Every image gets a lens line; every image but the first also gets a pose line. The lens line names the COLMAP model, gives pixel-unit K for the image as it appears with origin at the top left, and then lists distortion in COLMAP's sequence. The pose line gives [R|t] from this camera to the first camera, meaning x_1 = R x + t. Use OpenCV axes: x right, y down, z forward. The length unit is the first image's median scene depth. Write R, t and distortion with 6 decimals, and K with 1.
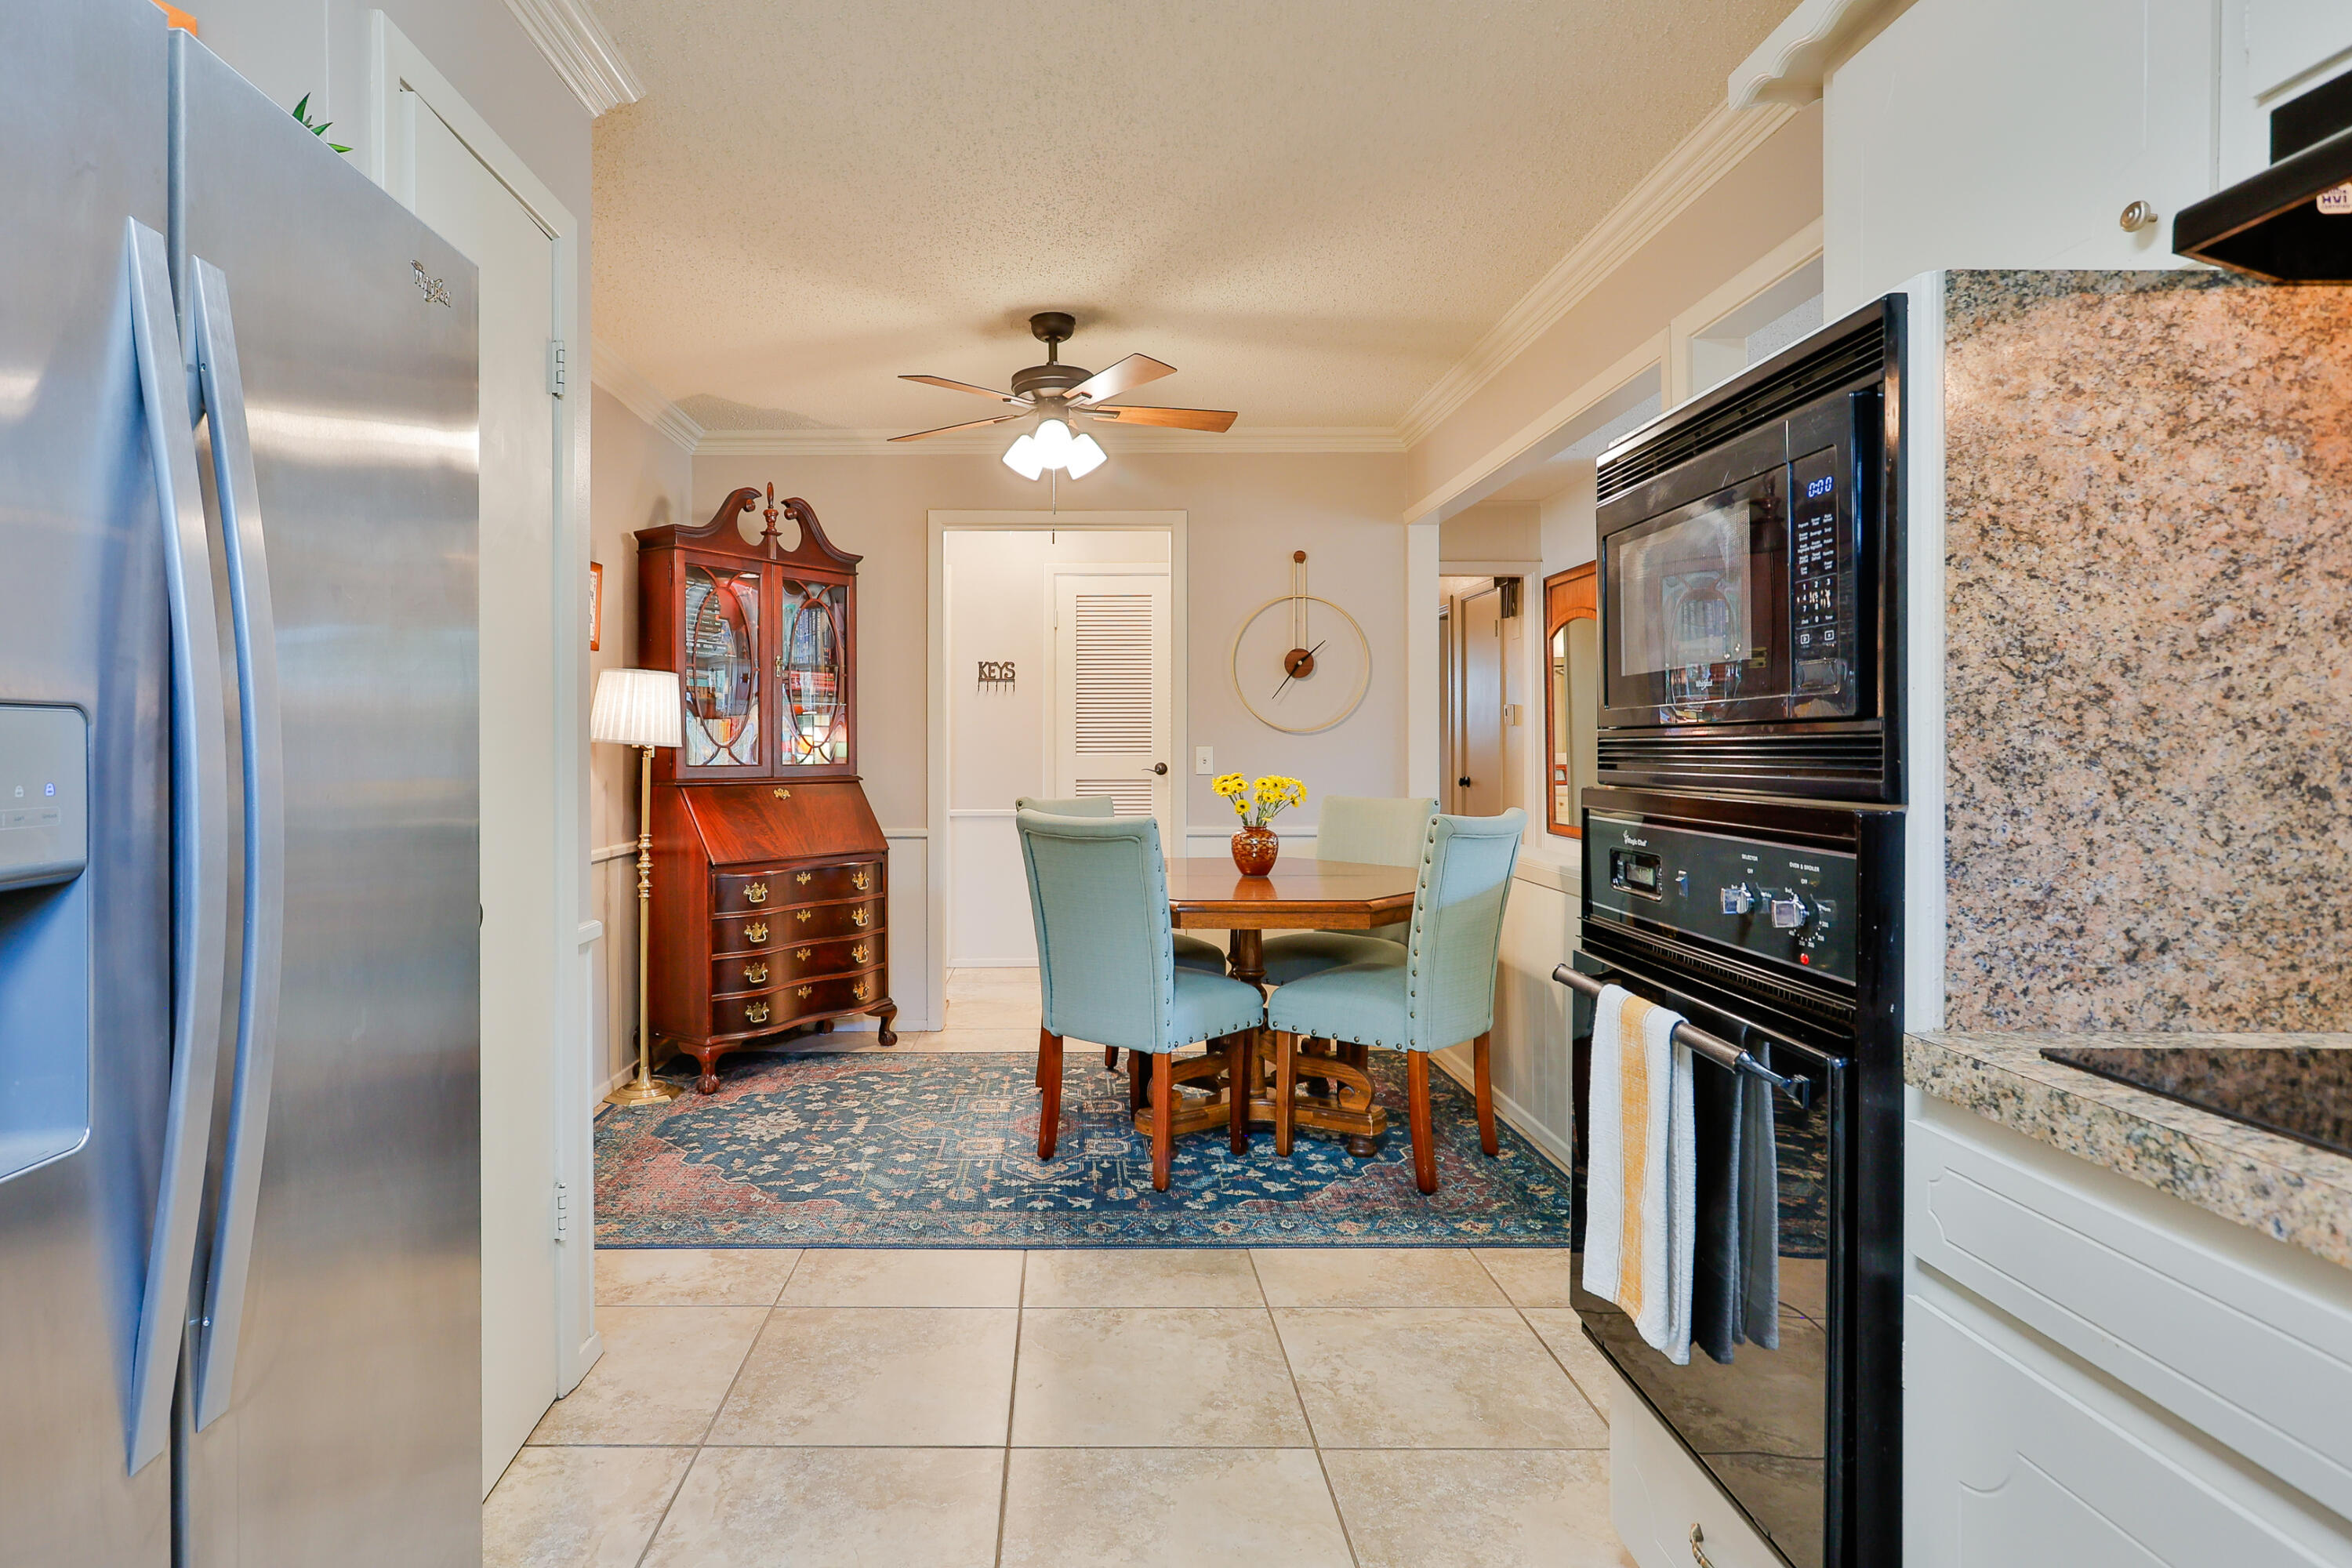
lens RADIAL K [[1212.0, 0, 1092.8], [0, 1212.0, 742.0], [0, 0, 1]] dist [-0.009044, 0.004903]
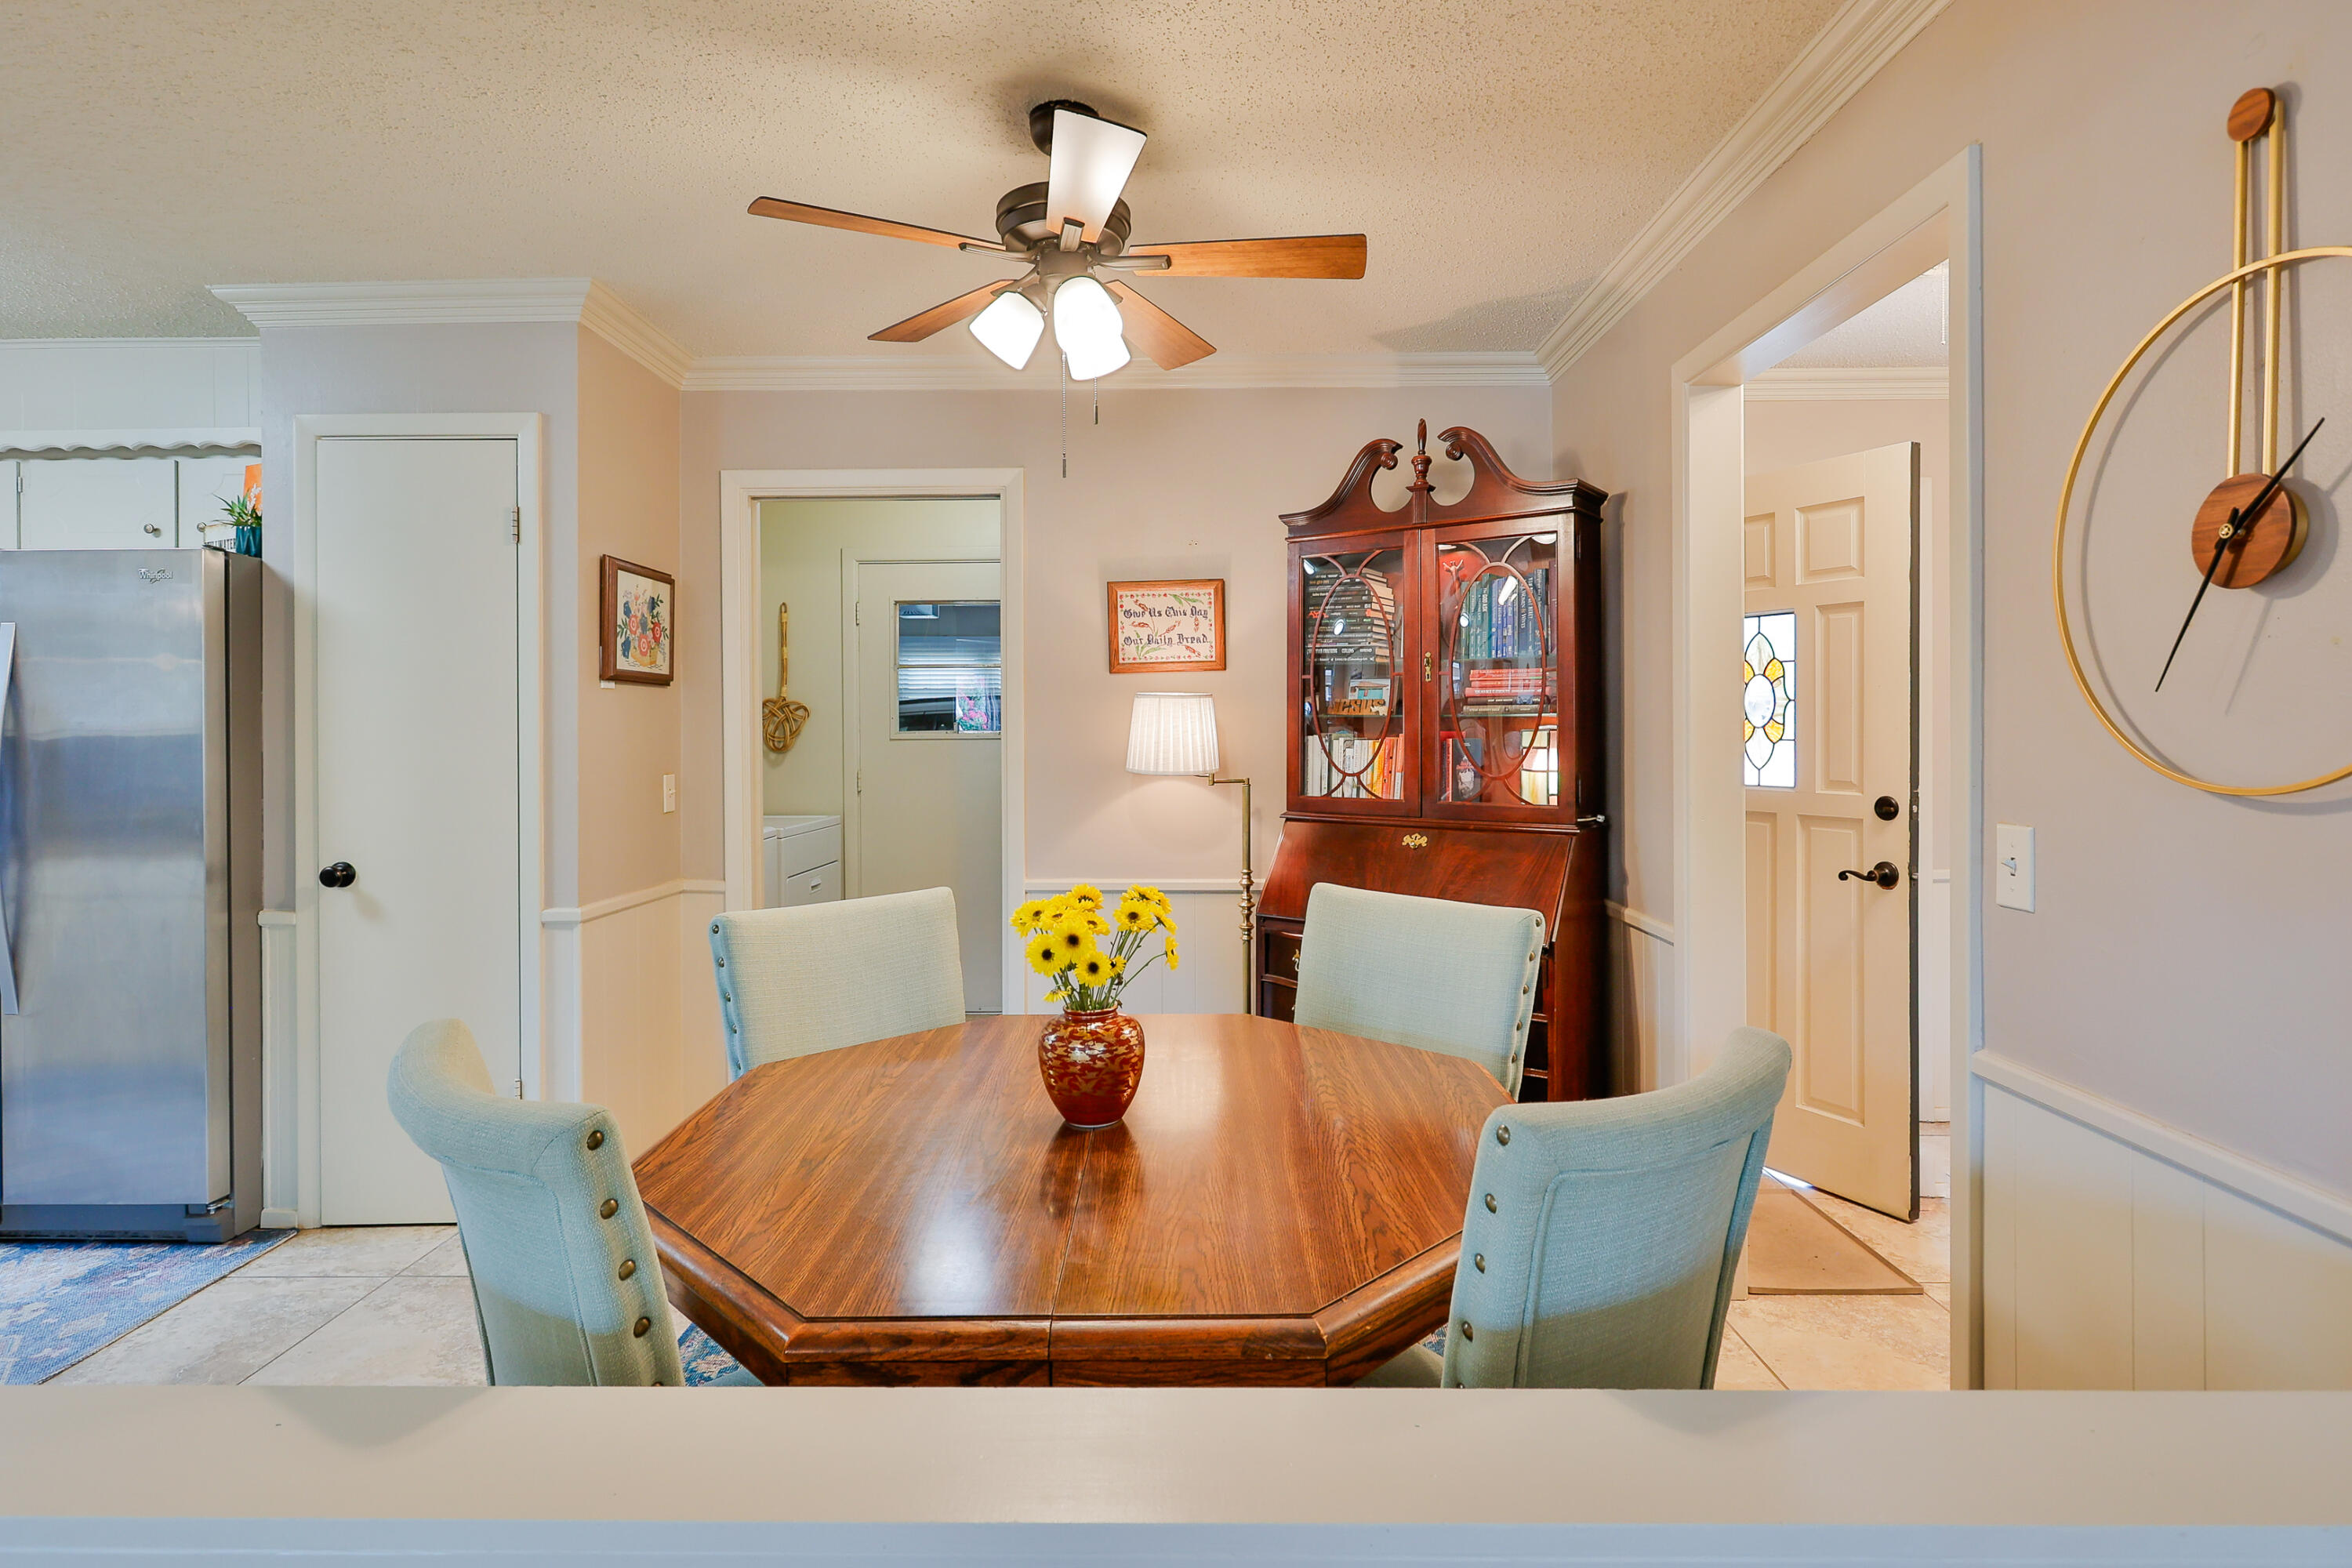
lens RADIAL K [[1212.0, 0, 1157.8], [0, 1212.0, 729.1], [0, 0, 1]] dist [-0.009044, 0.004903]
pose [[-0.020153, 0.001451, -0.999796, 0.573928], [0.006283, 0.999979, 0.001325, -0.032594], [0.999777, -0.006255, -0.020162, 1.024933]]
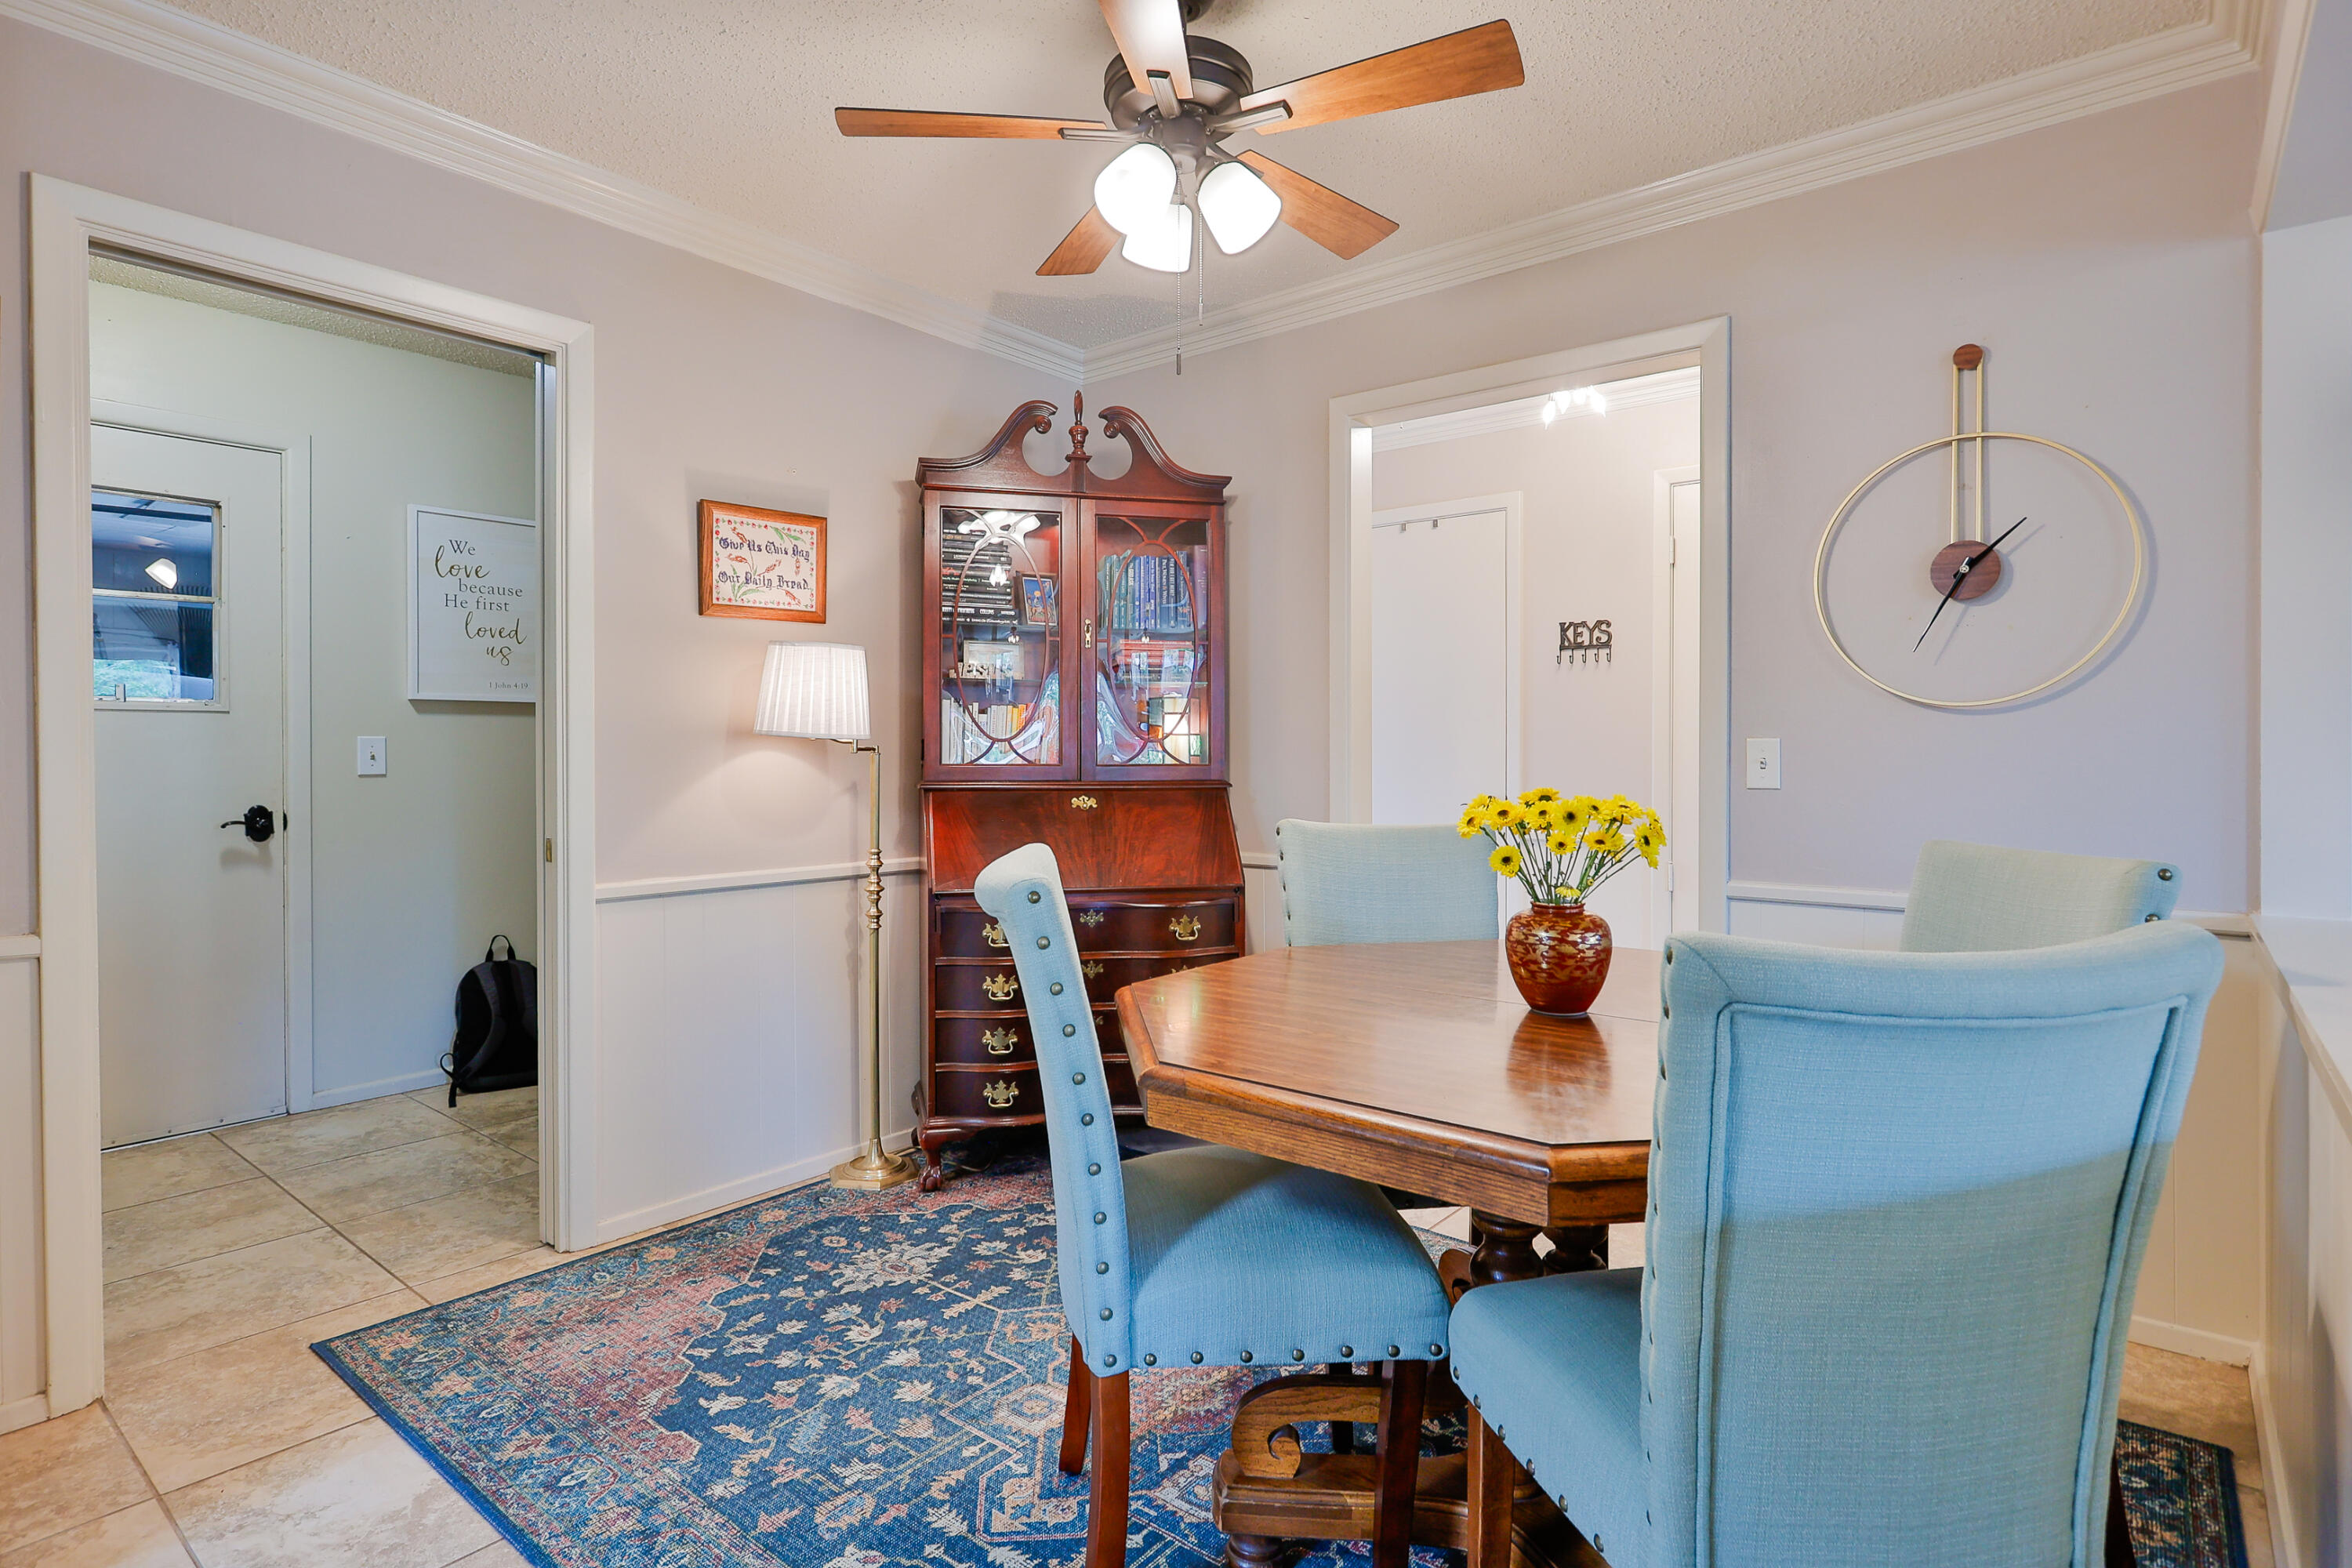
lens RADIAL K [[1212.0, 0, 1158.2], [0, 1212.0, 754.1], [0, 0, 1]] dist [-0.009044, 0.004903]
pose [[0.774898, 0.002235, -0.632082, 0.301395], [0.002679, 0.999973, 0.006820, 0.008909], [0.632080, -0.006978, 0.774871, 0.534105]]
